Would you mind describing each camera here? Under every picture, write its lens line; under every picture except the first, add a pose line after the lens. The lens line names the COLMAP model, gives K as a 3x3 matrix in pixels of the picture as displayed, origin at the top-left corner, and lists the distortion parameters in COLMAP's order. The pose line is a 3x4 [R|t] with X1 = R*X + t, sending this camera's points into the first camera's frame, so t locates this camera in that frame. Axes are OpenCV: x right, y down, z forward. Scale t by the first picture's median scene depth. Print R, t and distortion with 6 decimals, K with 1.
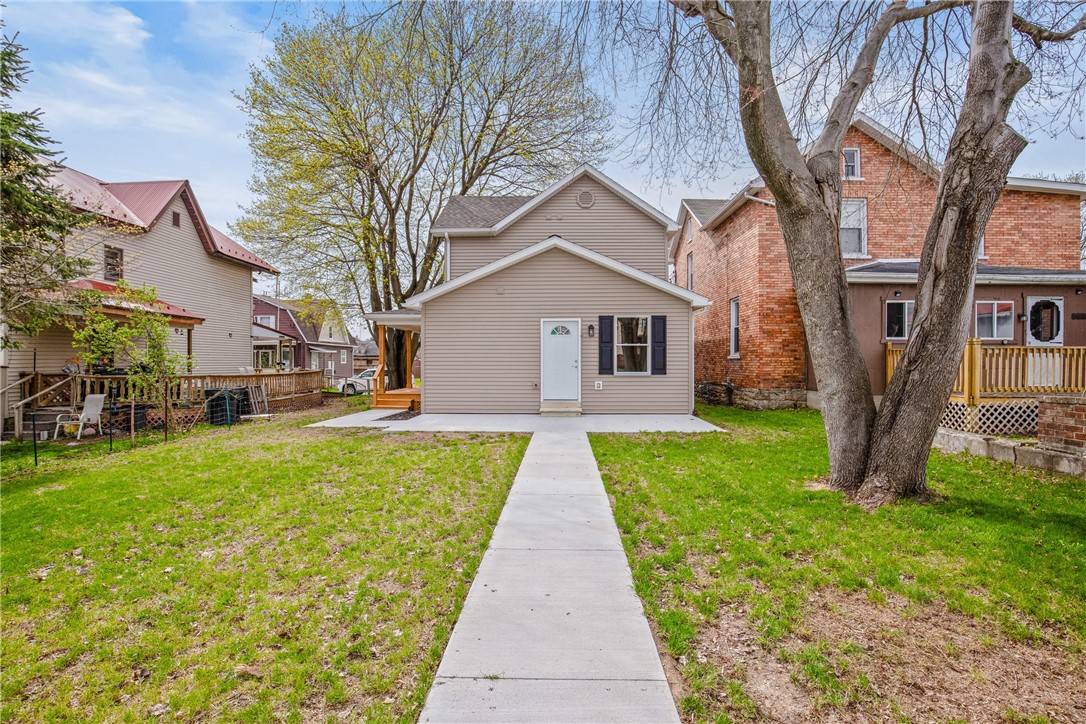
lens RADIAL K [[519.1, 0, 543.0], [0, 519.1, 362.0], [0, 0, 1]] dist [-0.026234, 0.001390]
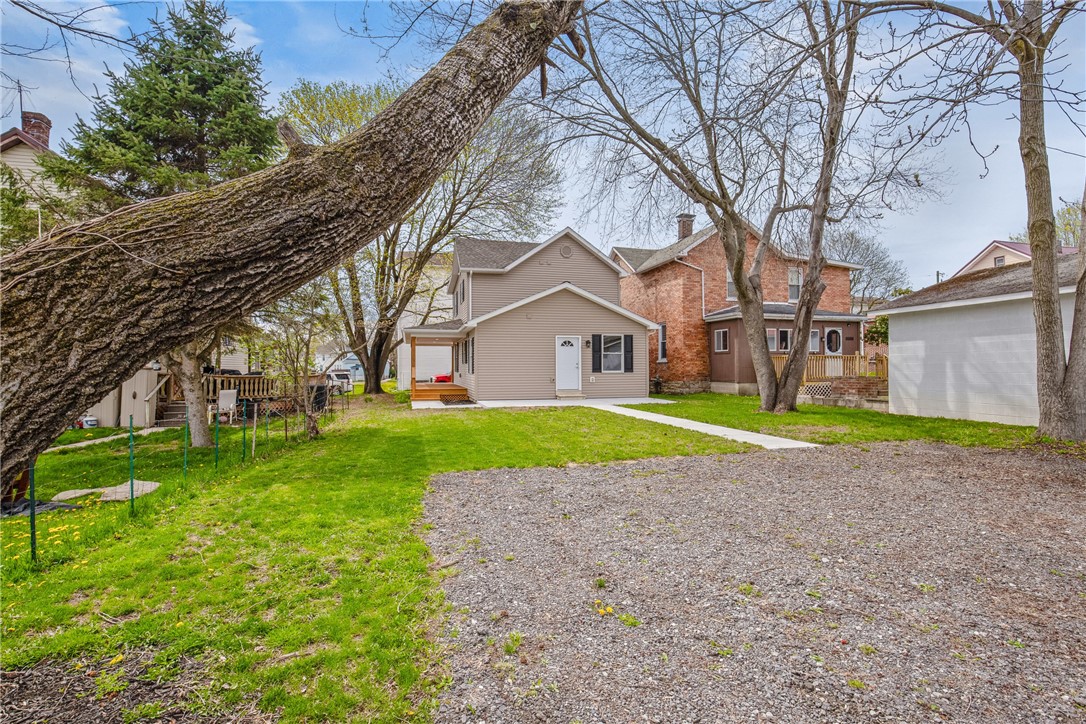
lens RADIAL K [[519.1, 0, 543.0], [0, 519.1, 362.0], [0, 0, 1]] dist [-0.026234, 0.001390]
pose [[0.965264, -0.000700, 0.261277, -0.435967], [0.003808, 0.999928, -0.011390, 0.009852], [-0.261250, 0.011990, 0.965197, -0.446813]]
